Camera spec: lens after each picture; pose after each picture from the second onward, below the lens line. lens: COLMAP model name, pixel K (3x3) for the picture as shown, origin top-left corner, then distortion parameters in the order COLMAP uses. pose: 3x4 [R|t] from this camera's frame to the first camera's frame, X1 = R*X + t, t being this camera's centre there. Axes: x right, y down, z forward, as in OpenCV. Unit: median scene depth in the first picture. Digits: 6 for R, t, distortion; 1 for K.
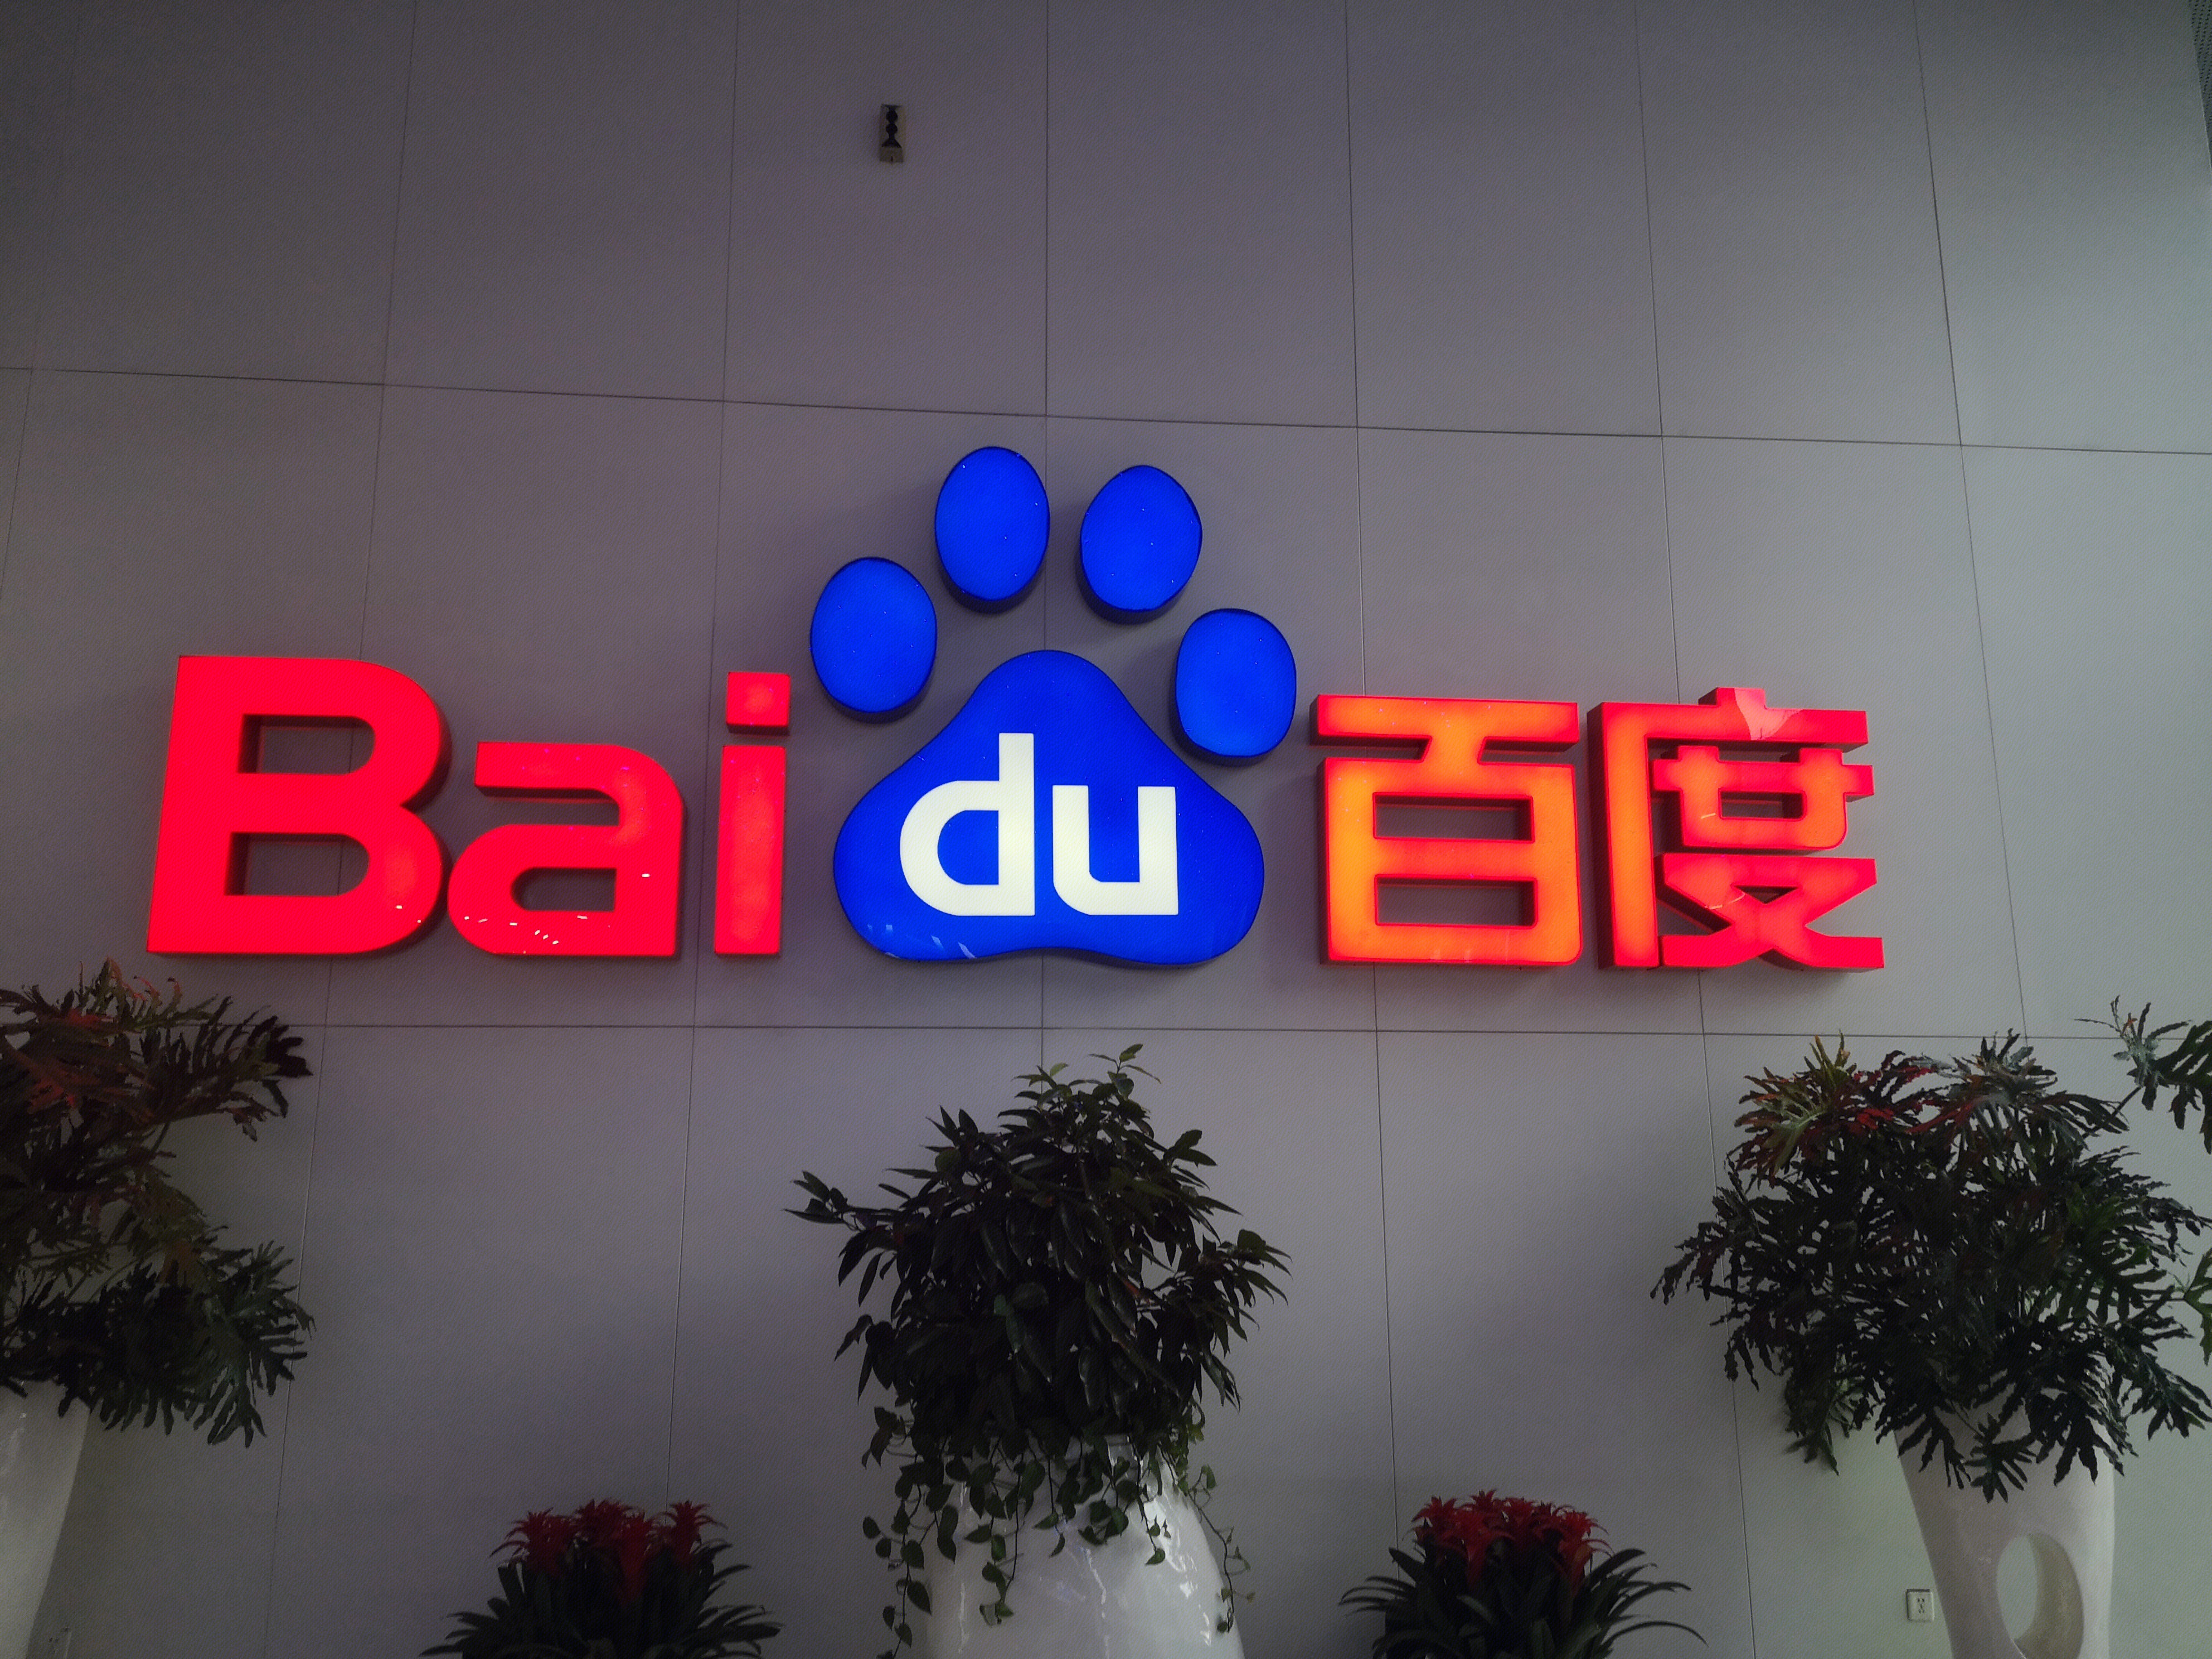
lens RADIAL K [[1707.5, 0, 1105.6], [0, 1707.5, 837.3], [0, 0, 1]] dist [0.107915, -0.115366]
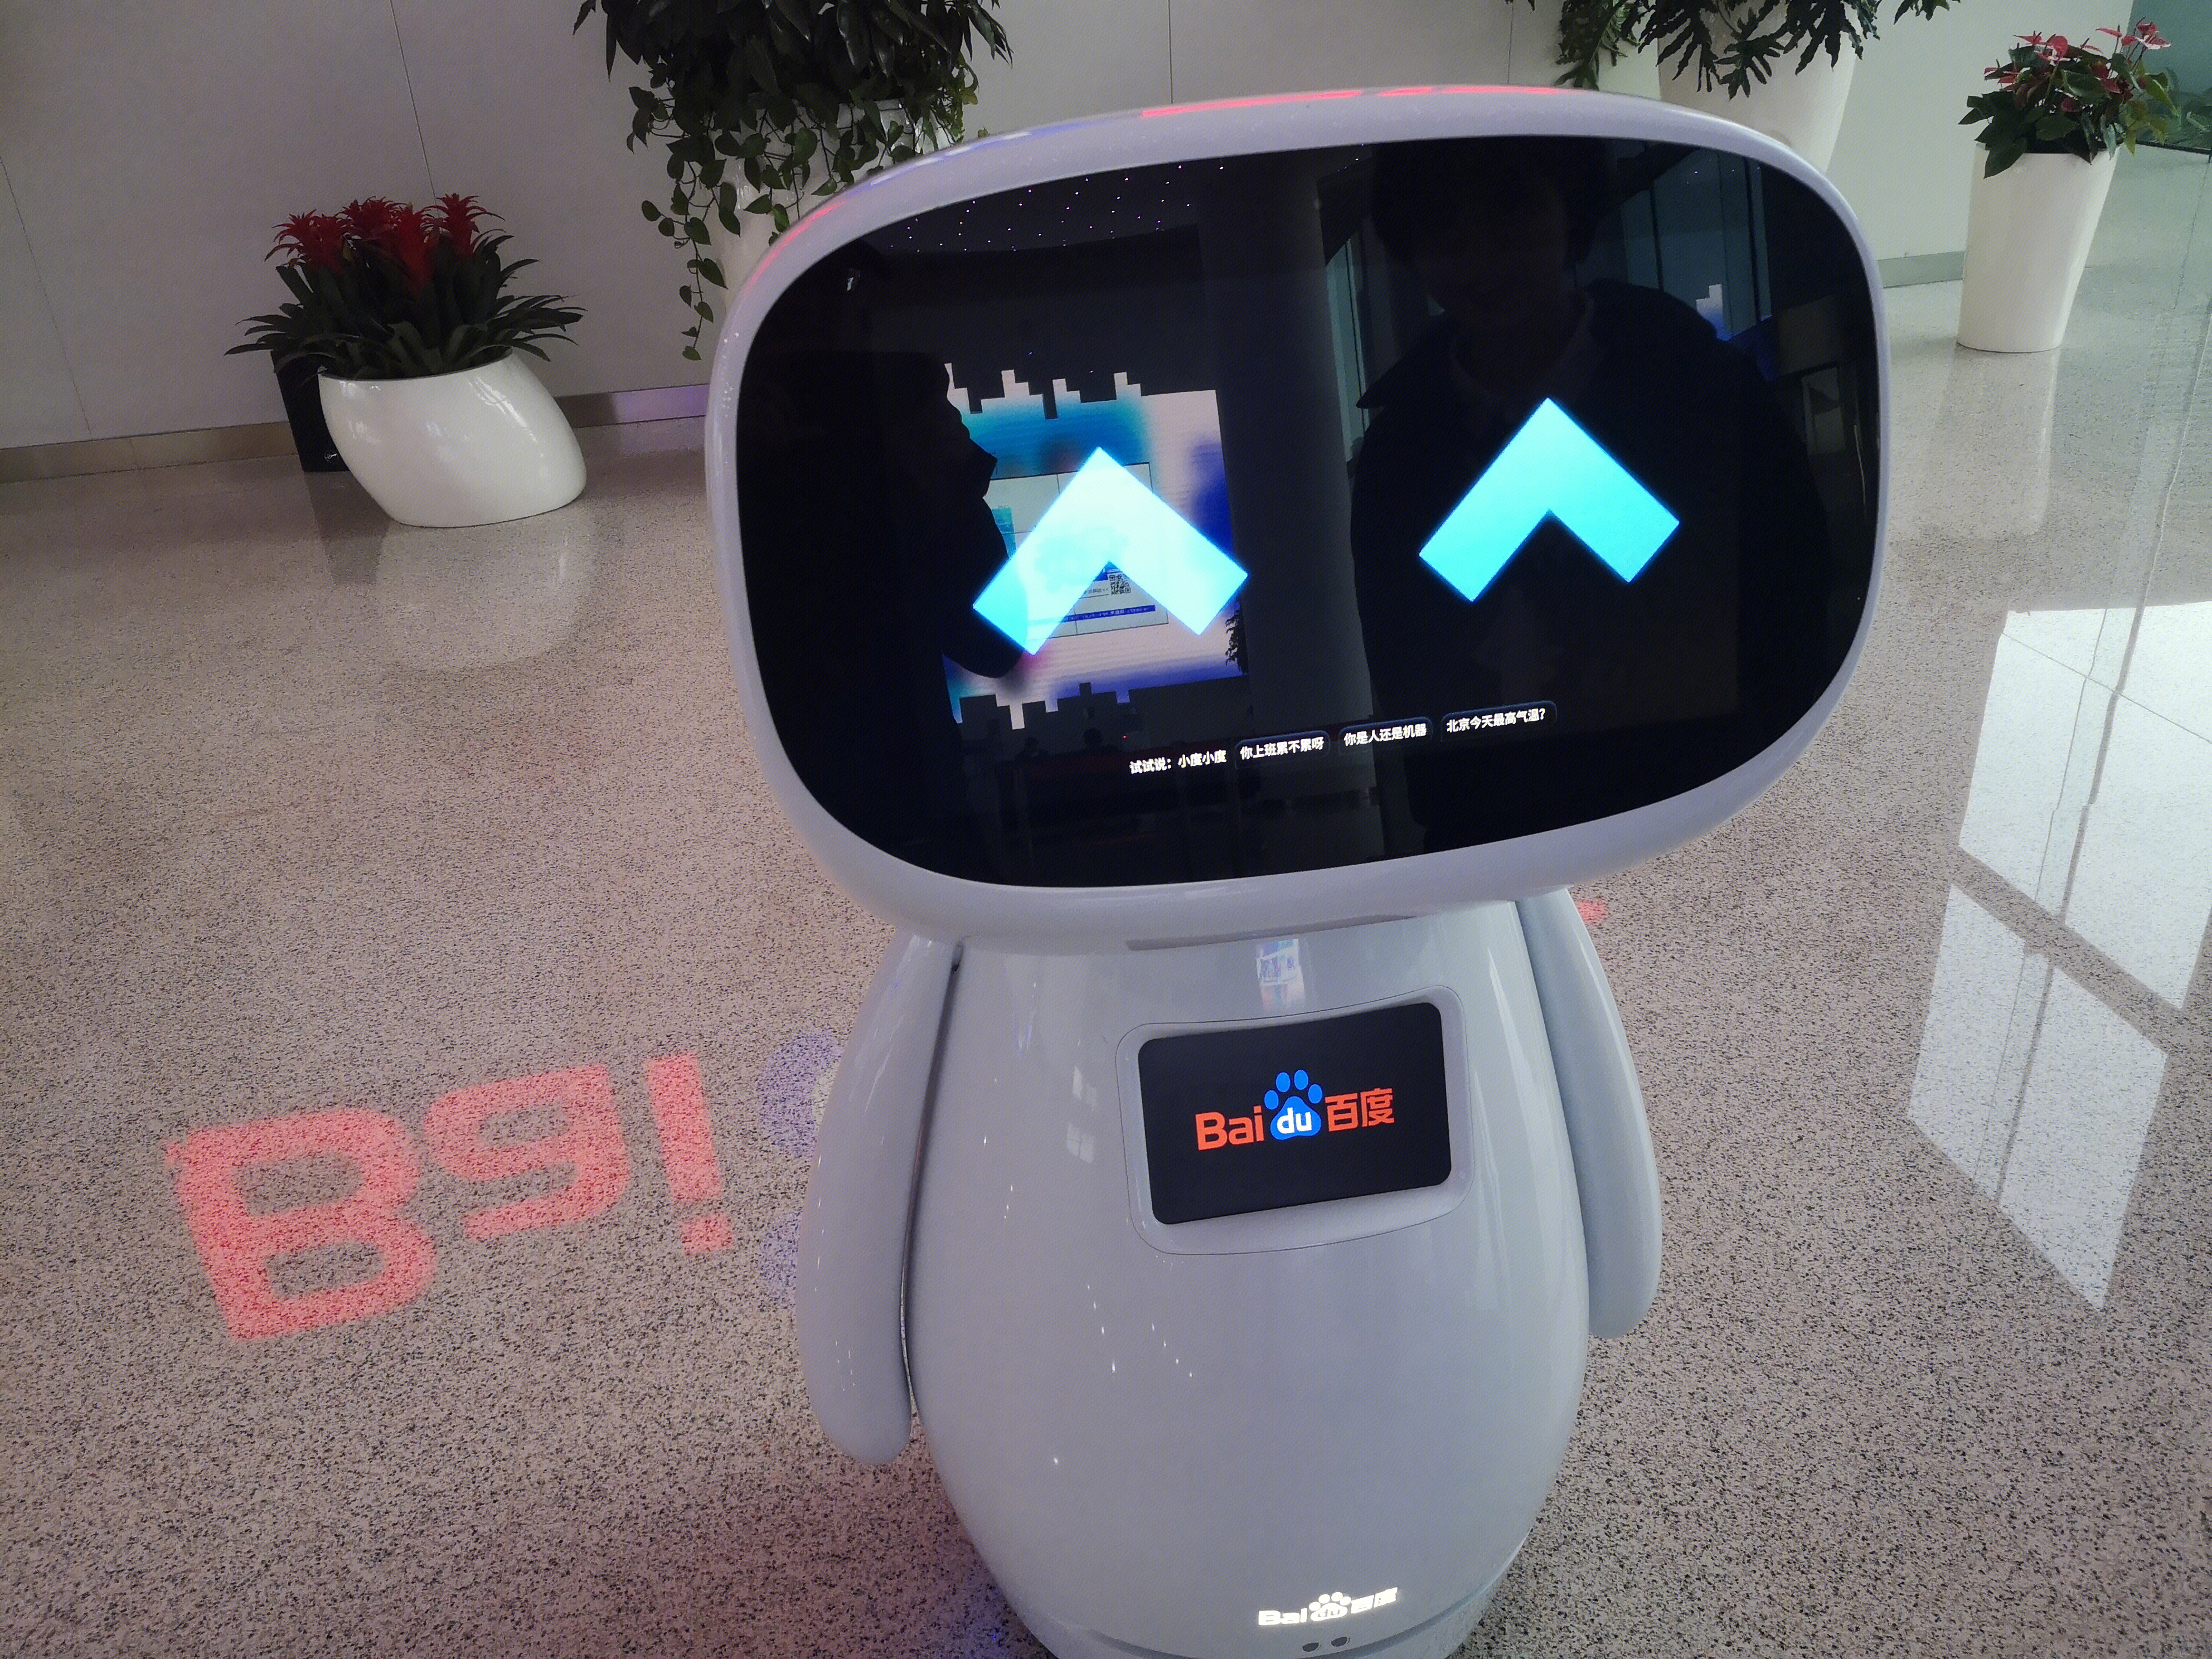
lens RADIAL K [[1706.0, 0, 1106.0], [0, 1706.0, 829.5], [0, 0, 1]] dist [0.113333, -0.138671]
pose [[0.992182, -0.098156, 0.077069, 0.012577], [0.028359, 0.778733, 0.626714, 0.055327], [-0.121532, -0.619629, 0.775429, -0.026670]]
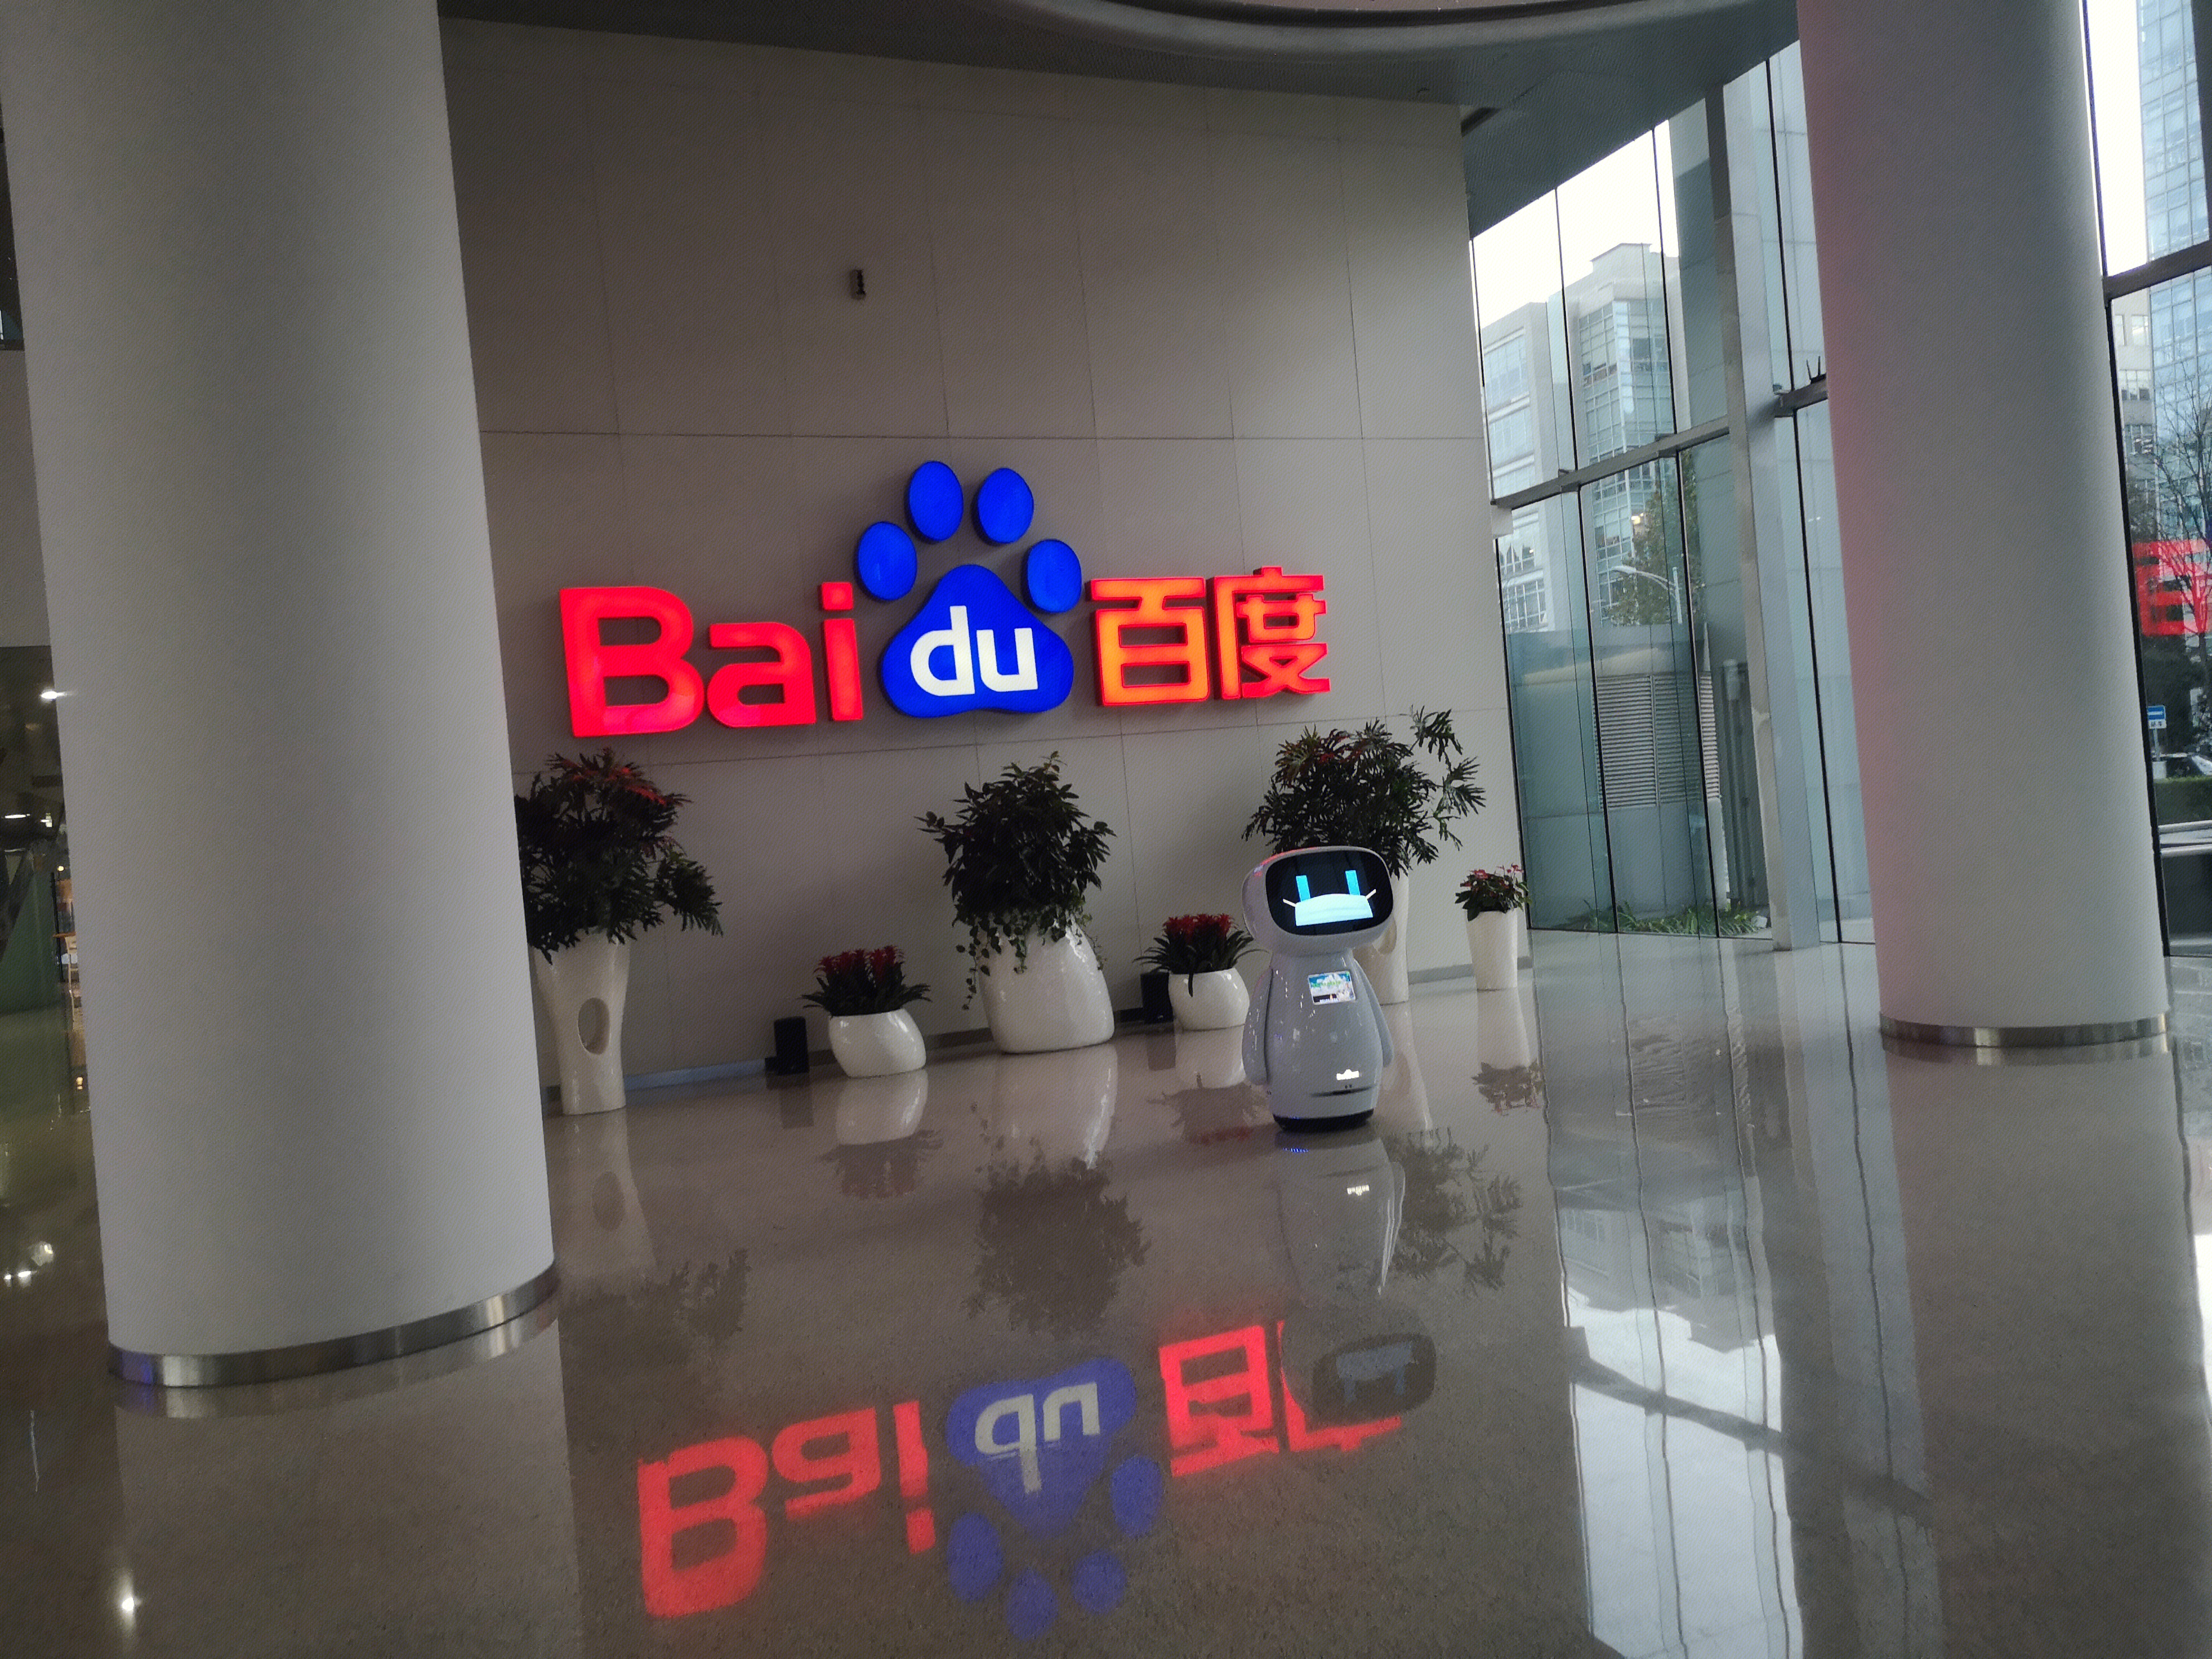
lens RADIAL K [[1707.5, 0, 1105.6], [0, 1707.5, 837.3], [0, 0, 1]] dist [0.107915, -0.115366]
pose [[0.953510, -0.083800, 0.289475, -0.617072], [0.025867, 0.979773, 0.198432, -0.235518], [-0.300248, -0.181720, 0.936391, -1.299955]]
